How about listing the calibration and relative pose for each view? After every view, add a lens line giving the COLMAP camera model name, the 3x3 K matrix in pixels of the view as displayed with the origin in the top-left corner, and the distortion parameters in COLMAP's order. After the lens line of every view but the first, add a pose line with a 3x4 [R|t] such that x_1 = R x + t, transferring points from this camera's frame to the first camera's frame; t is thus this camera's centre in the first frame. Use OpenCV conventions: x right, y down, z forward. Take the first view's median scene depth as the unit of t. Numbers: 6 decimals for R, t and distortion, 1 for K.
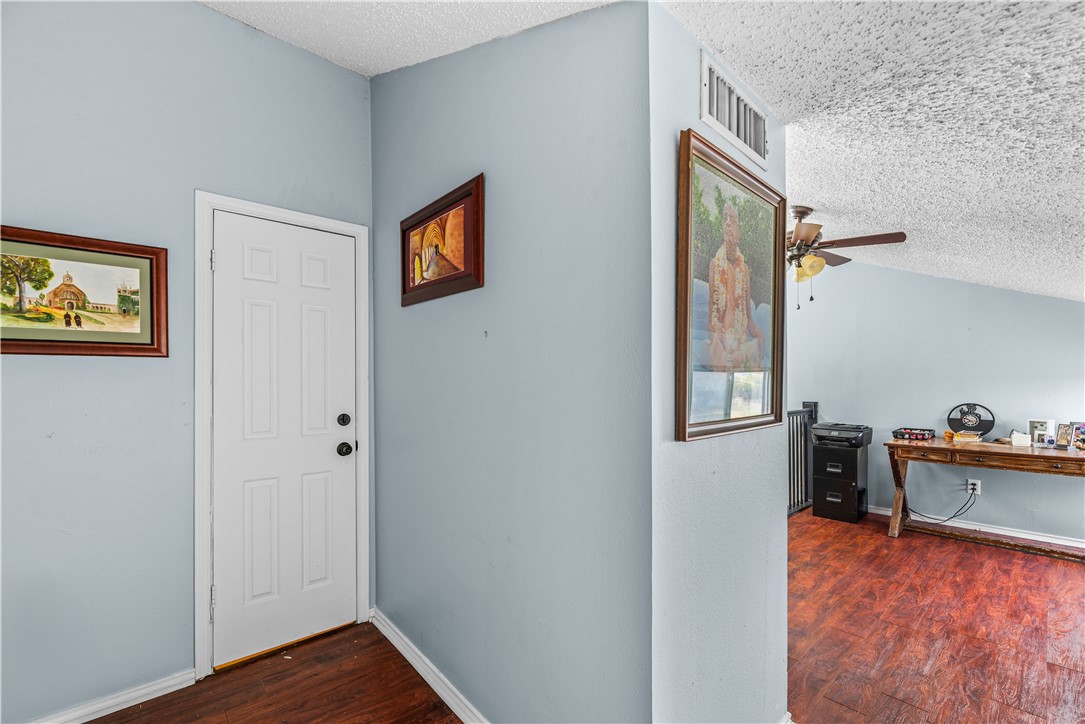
lens RADIAL K [[439.4, 0, 549.0], [0, 439.4, 378.4], [0, 0, 1]] dist [-0.000344, 0.000269]
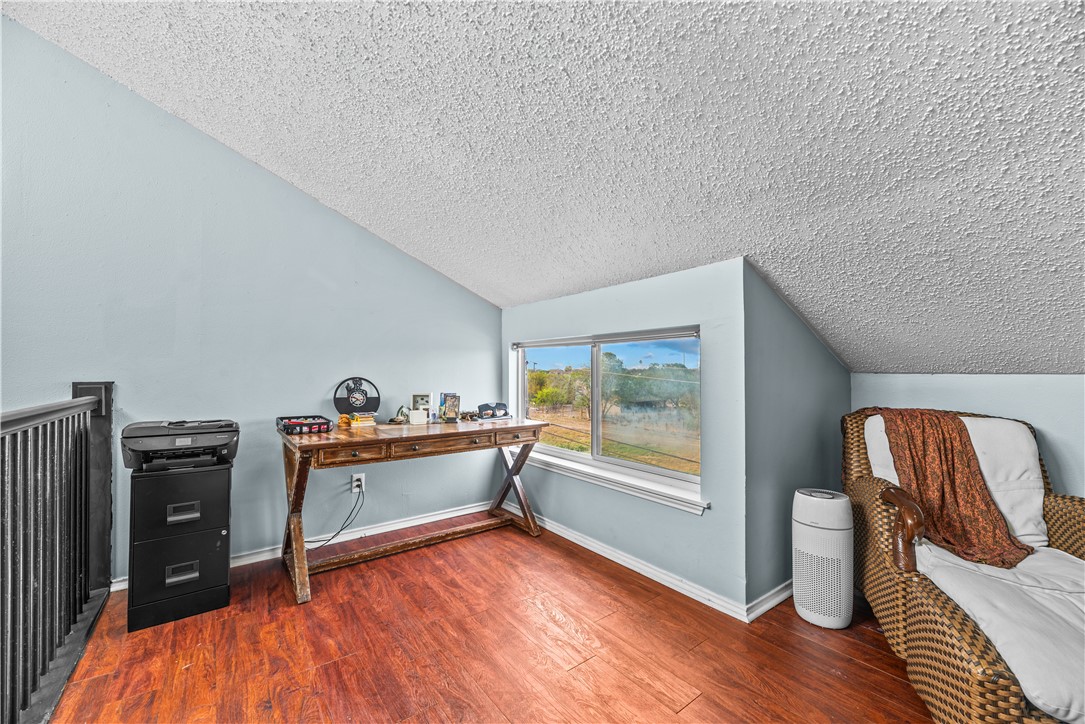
lens RADIAL K [[439.4, 0, 549.0], [0, 439.4, 378.4], [0, 0, 1]] dist [-0.000344, 0.000269]
pose [[0.078932, -0.006512, 0.996859, 0.212273], [-0.016016, 0.999841, 0.007799, 0.048005], [-0.996751, -0.016581, 0.078815, 0.608714]]
